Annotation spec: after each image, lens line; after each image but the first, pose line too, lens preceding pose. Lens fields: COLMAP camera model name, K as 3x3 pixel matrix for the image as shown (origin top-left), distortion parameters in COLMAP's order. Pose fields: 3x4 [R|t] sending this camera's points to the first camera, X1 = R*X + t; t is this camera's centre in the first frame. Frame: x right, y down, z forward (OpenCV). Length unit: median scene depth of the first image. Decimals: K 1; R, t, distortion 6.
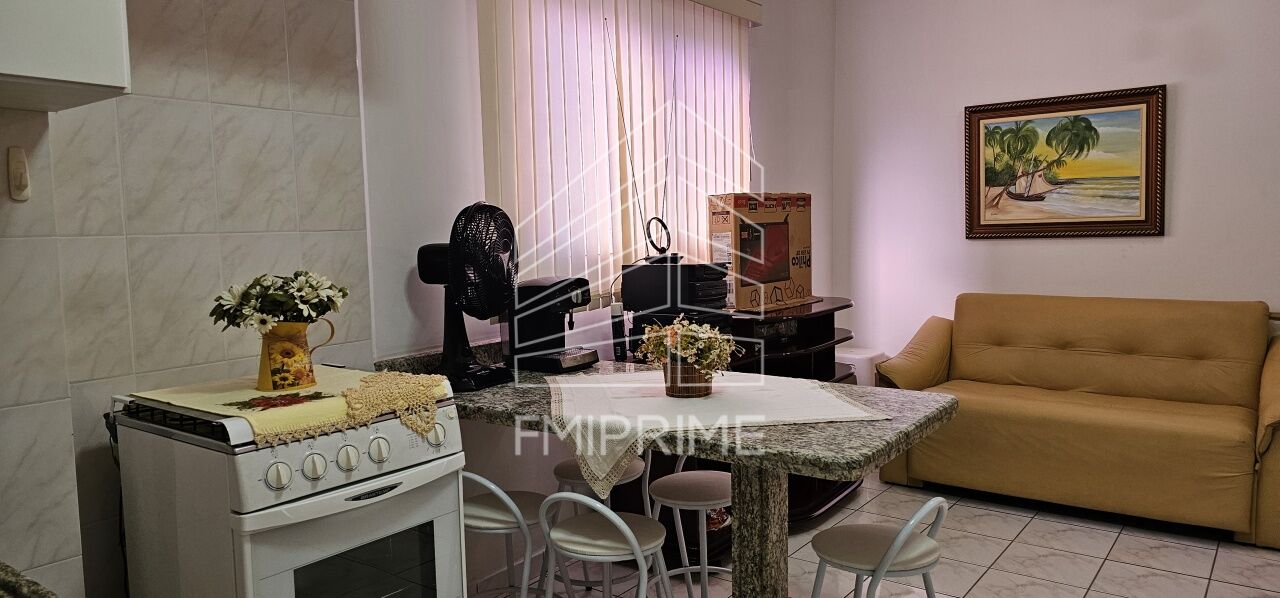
lens RADIAL K [[832.1, 0, 640.0], [0, 832.1, 299.0], [0, 0, 1]] dist [0.078733, -0.080470]
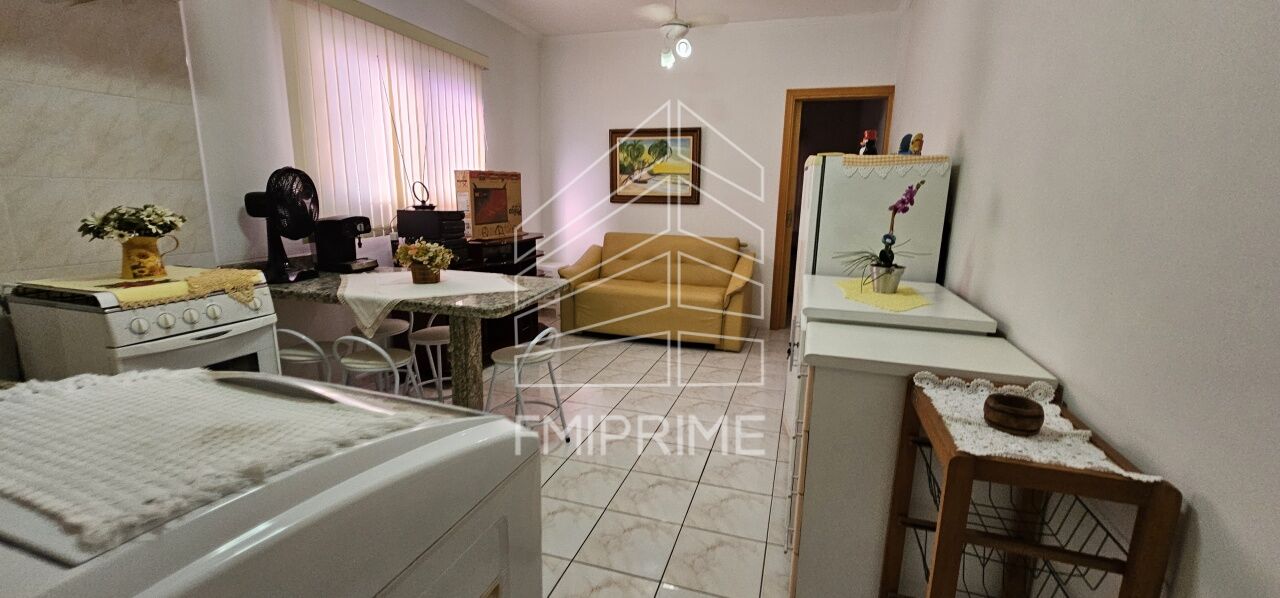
lens RADIAL K [[516.7, 0, 638.2], [0, 516.7, 295.9], [0, 0, 1]] dist [0.001522, 0.000332]
pose [[0.942240, -0.024300, 0.334055, 0.117049], [-0.012802, 0.994023, 0.108415, 0.017113], [-0.334693, -0.106429, 0.936298, -0.209394]]
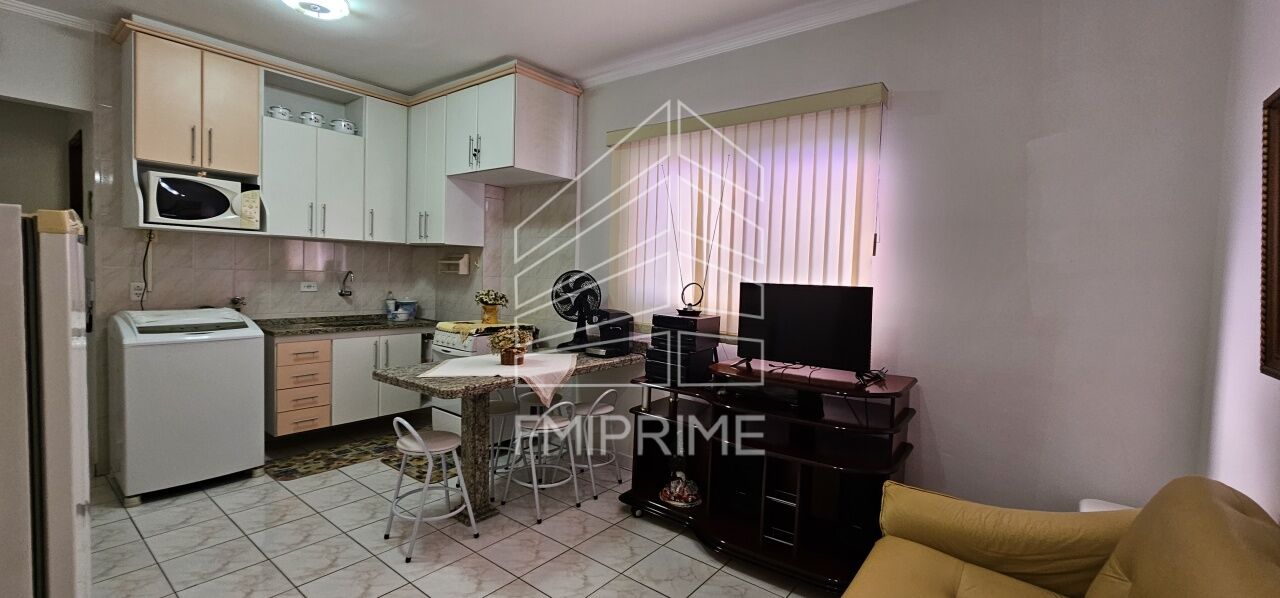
lens RADIAL K [[516.7, 0, 638.2], [0, 516.7, 295.9], [0, 0, 1]] dist [0.001522, 0.000332]
pose [[-0.008001, 0.072457, -0.997339, 1.327217], [-0.110638, 0.991184, 0.072897, -0.187844], [0.993829, 0.110927, 0.000086, 1.271969]]
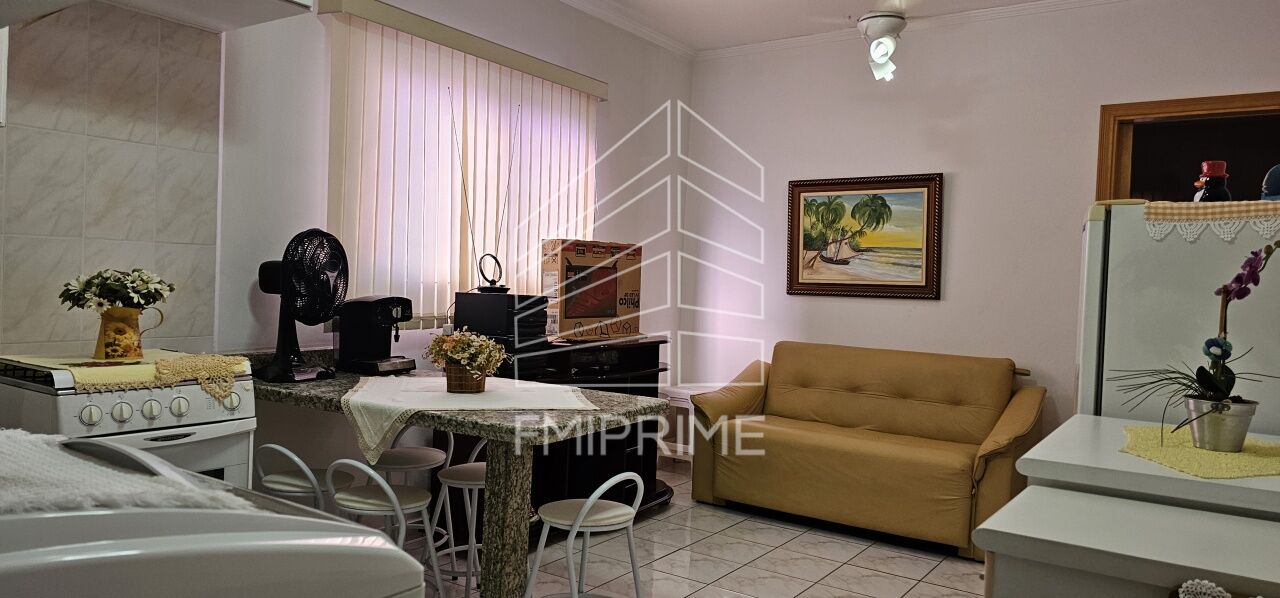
lens RADIAL K [[843.7, 0, 628.0], [0, 843.7, 296.4], [0, 0, 1]] dist [0.086464, -0.084227]
pose [[0.997605, 0.058952, 0.036173, 0.248910], [-0.056294, 0.995918, -0.070552, 0.049476], [-0.040184, 0.068347, 0.996852, -0.280907]]
